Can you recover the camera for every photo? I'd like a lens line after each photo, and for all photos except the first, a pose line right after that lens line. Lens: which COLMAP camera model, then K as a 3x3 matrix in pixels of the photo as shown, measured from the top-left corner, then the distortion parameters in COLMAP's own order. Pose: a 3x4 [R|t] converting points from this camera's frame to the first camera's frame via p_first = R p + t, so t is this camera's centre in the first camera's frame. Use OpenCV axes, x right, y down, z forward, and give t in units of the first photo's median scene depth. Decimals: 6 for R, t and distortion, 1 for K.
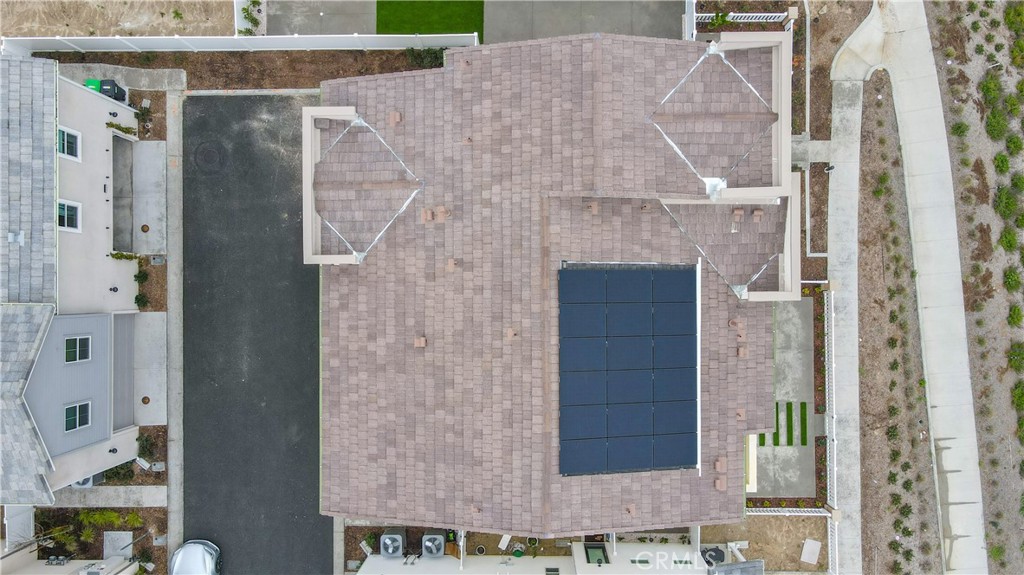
lens RADIAL K [[751.3, 0, 515.1], [0, 751.3, 291.5], [0, 0, 1]] dist [0.014236, 0.003776]
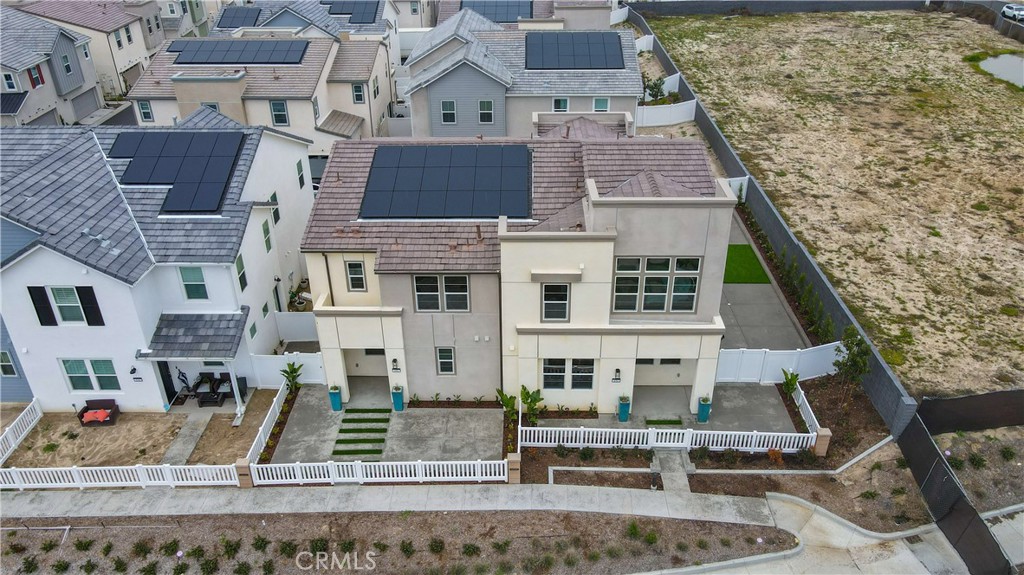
lens RADIAL K [[751.3, 0, 512.1], [0, 751.3, 288.4], [0, 0, 1]] dist [0.014236, 0.003776]
pose [[-0.021395, 0.507039, -0.861657, 1.021373], [-0.999655, 0.002270, 0.026157, -0.028100], [0.015219, 0.861920, 0.506816, 0.392718]]
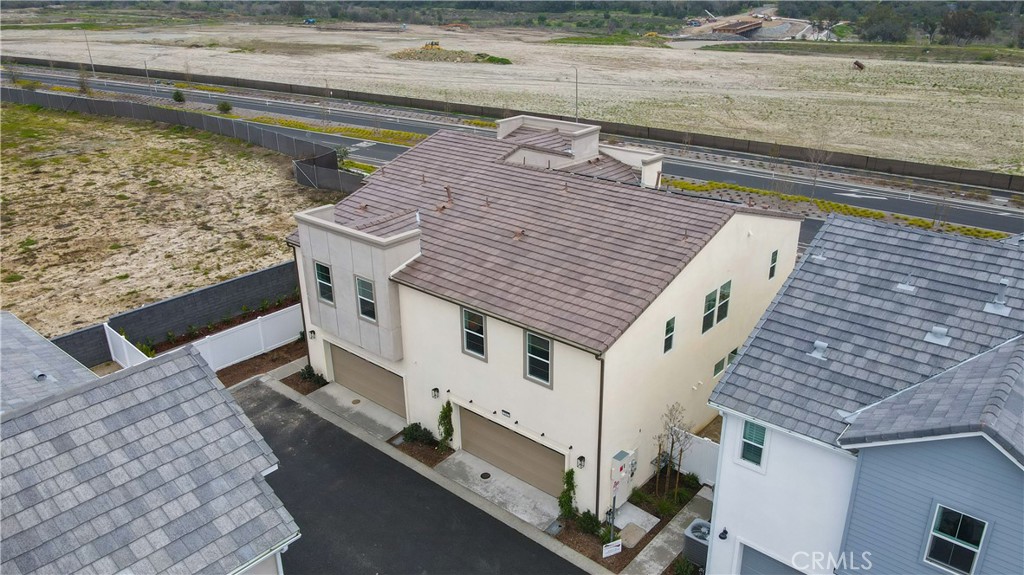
lens RADIAL K [[751.3, 0, 514.2], [0, 751.3, 287.3], [0, 0, 1]] dist [0.014236, 0.003776]
pose [[0.654552, -0.275007, 0.704225, -0.698074], [0.755922, 0.252871, -0.603853, 0.565667], [-0.012014, 0.927592, 0.373401, 0.523119]]
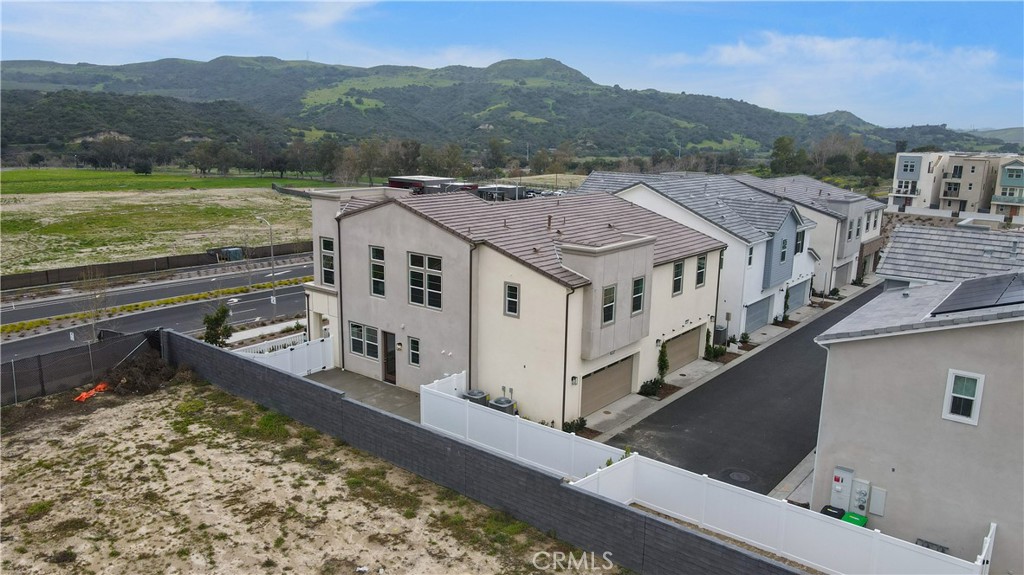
lens RADIAL K [[751.3, 0, 511.6], [0, 751.3, 289.5], [0, 0, 1]] dist [0.014236, 0.003776]
pose [[-0.785688, -0.120748, 0.606725, -0.703758], [0.618599, -0.144677, 0.772272, -0.978562], [-0.005471, 0.982084, 0.188365, 0.653588]]
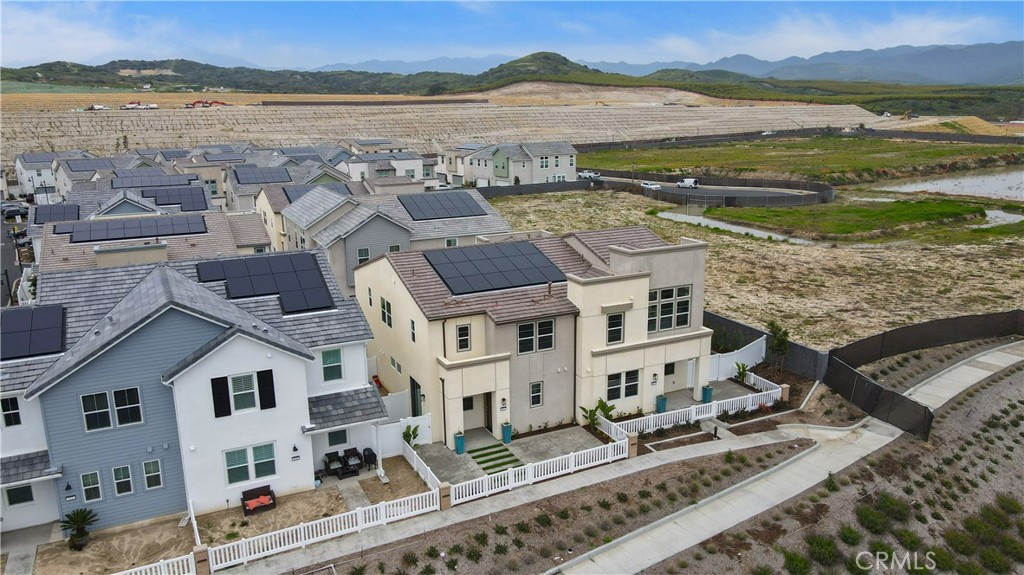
lens RADIAL K [[751.3, 0, 513.0], [0, 751.3, 288.9], [0, 0, 1]] dist [0.014236, 0.003776]
pose [[0.435024, 0.232034, -0.870008, 1.248278], [-0.900389, 0.119999, -0.418211, 0.587824], [0.007361, 0.965277, 0.261123, 0.466999]]
